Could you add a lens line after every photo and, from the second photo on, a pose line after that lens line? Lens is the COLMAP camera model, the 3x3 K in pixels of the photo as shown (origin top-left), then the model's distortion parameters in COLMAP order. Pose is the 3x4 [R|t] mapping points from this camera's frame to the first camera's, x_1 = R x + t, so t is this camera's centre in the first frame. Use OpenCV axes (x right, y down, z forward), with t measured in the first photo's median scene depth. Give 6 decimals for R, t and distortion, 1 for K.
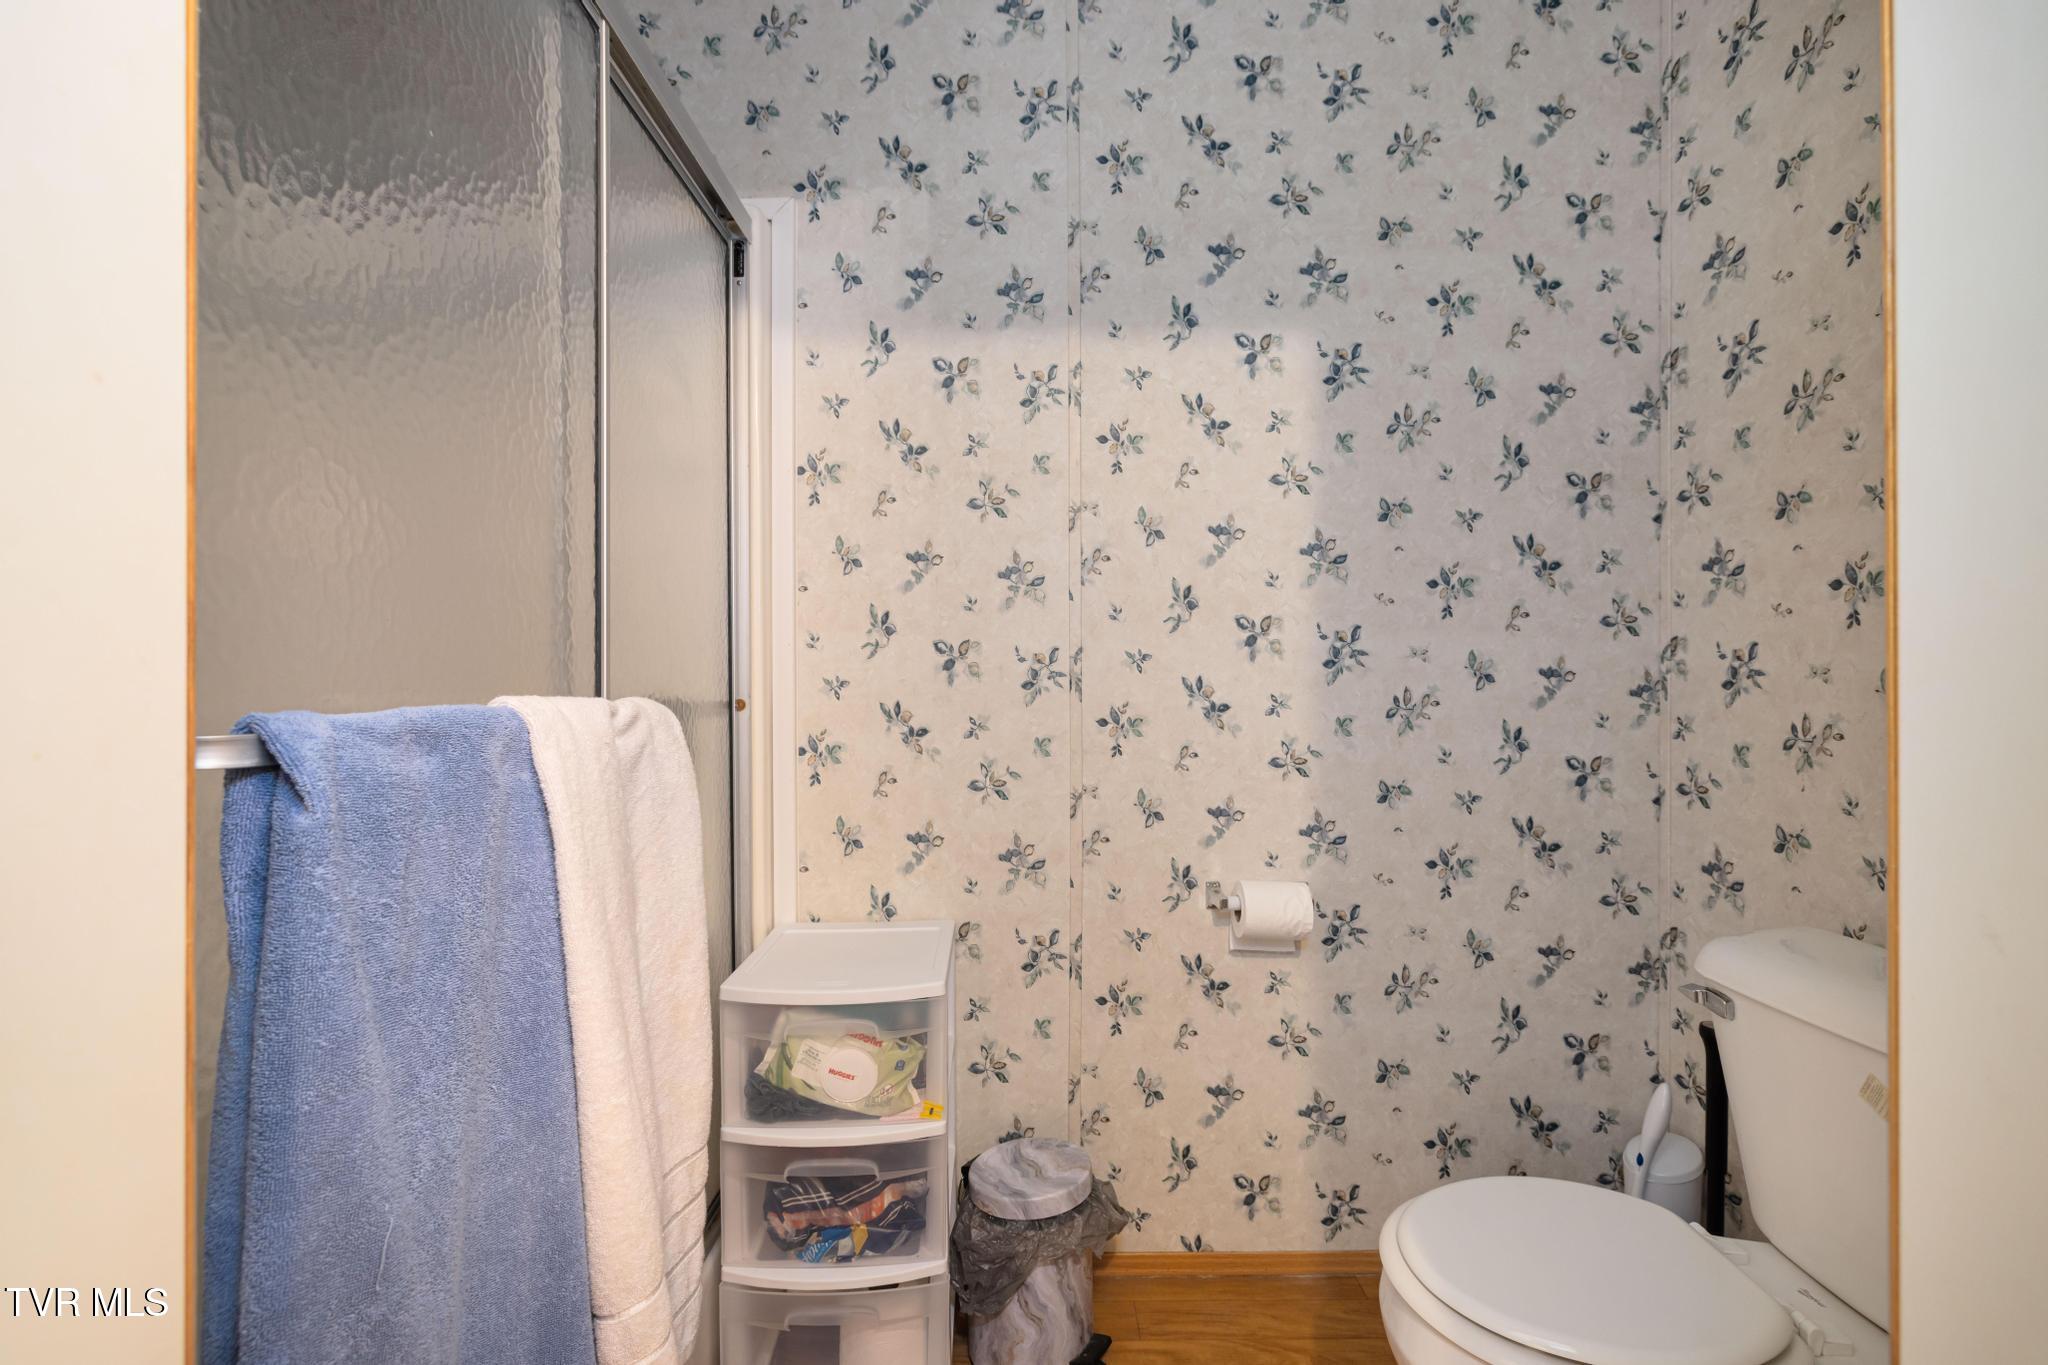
lens RADIAL K [[864.0, 0, 1030.7], [0, 864.0, 679.9], [0, 0, 1]] dist [-0.001206, 0.000387]
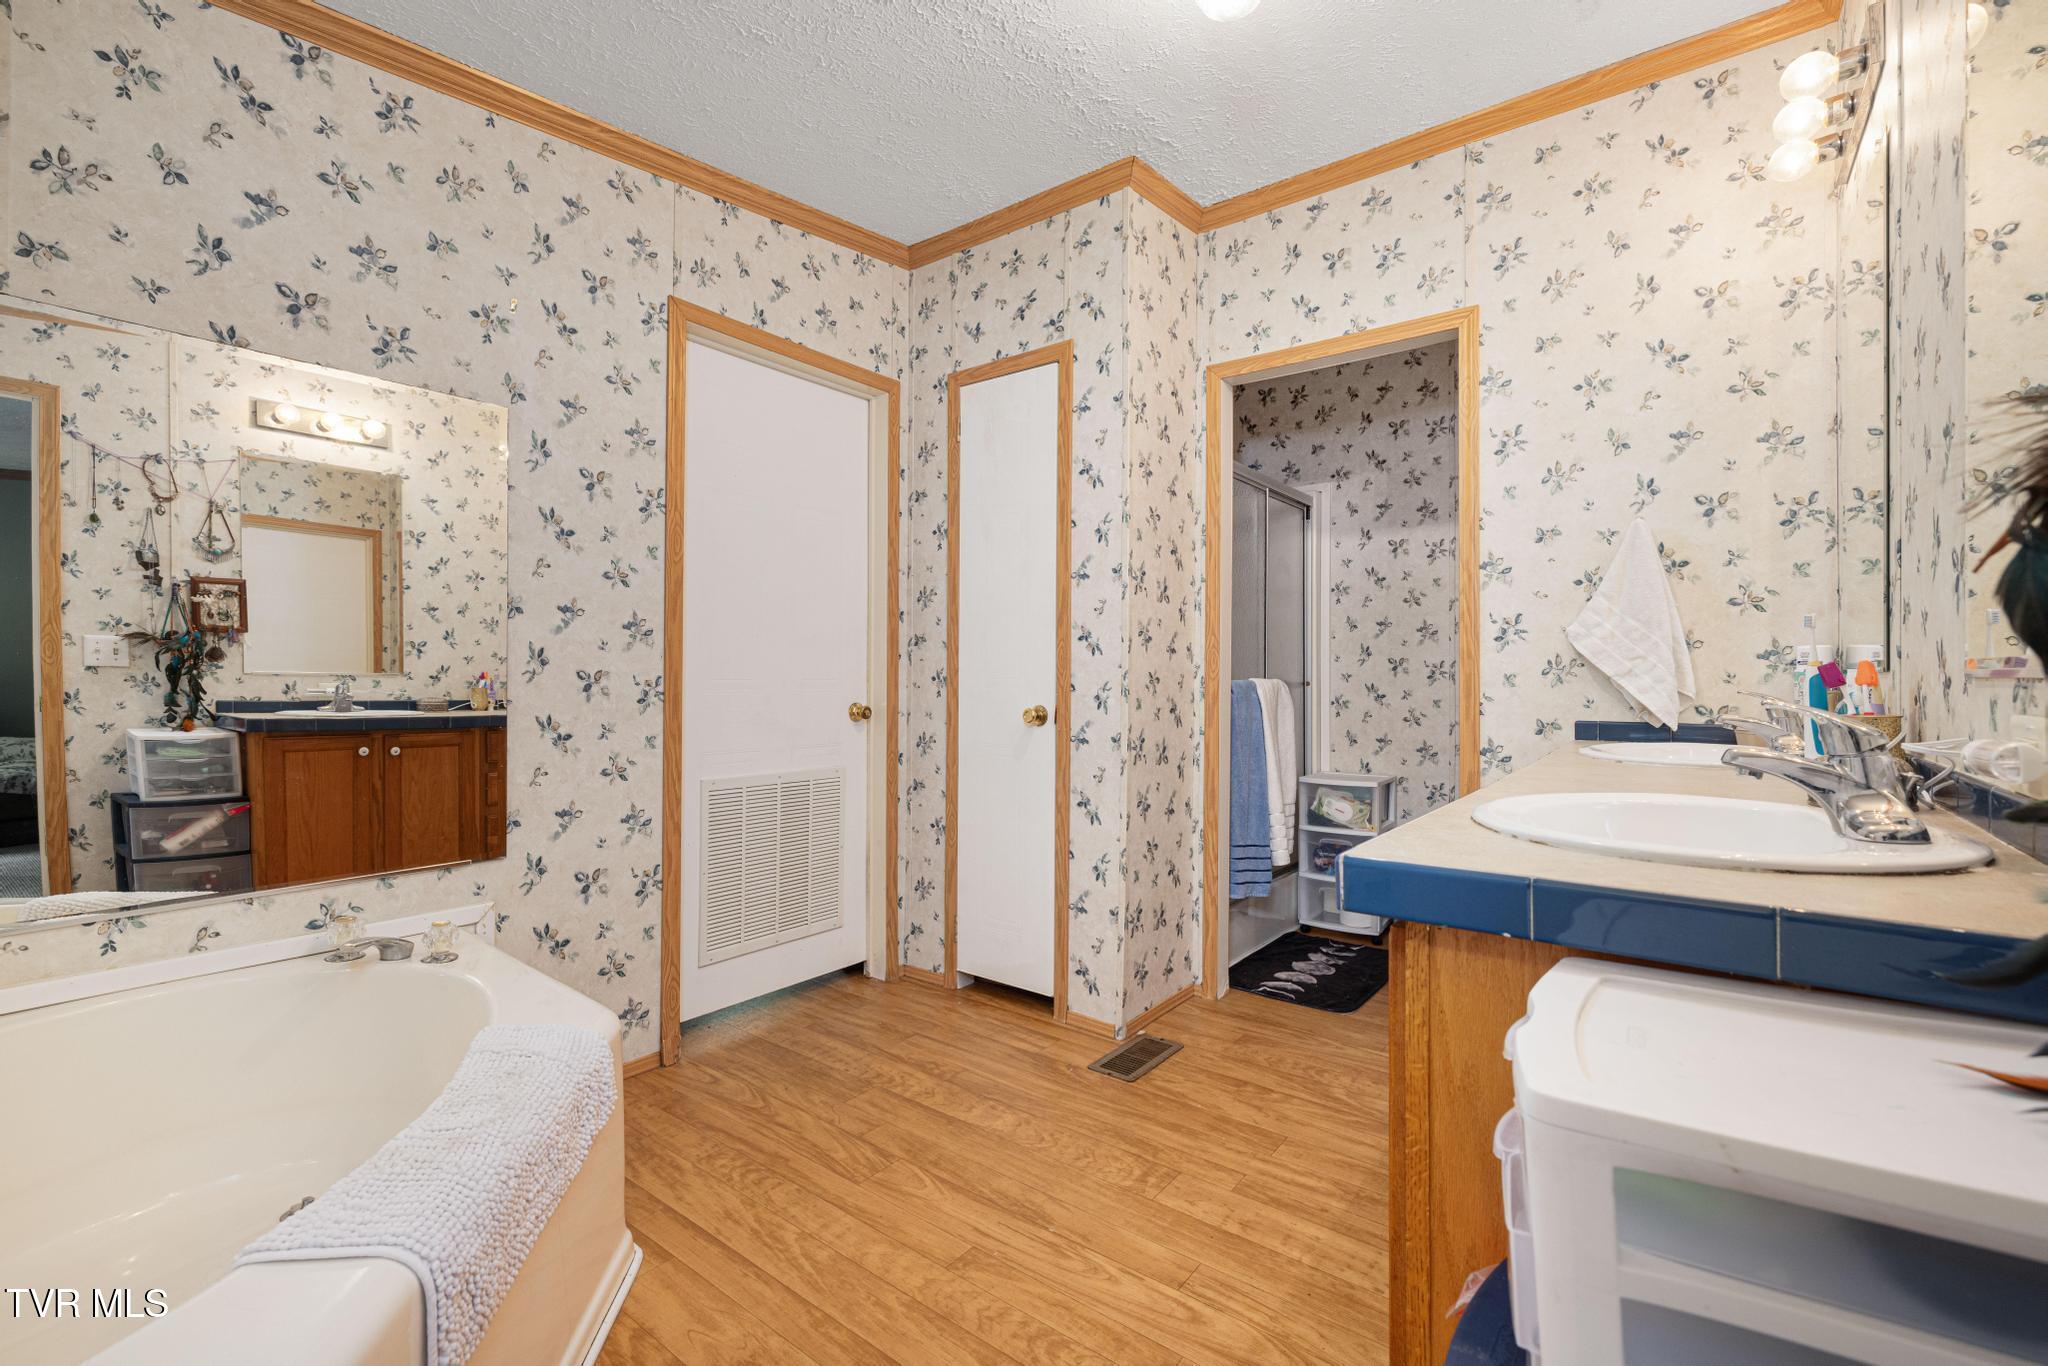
lens RADIAL K [[864.0, 0, 1030.7], [0, 864.0, 680.4], [0, 0, 1]] dist [-0.001206, 0.000387]
pose [[0.795886, 0.010014, -0.605364, 0.552428], [-0.001789, 0.999898, 0.014189, -0.016452], [0.605444, -0.010210, 0.795823, -1.514296]]
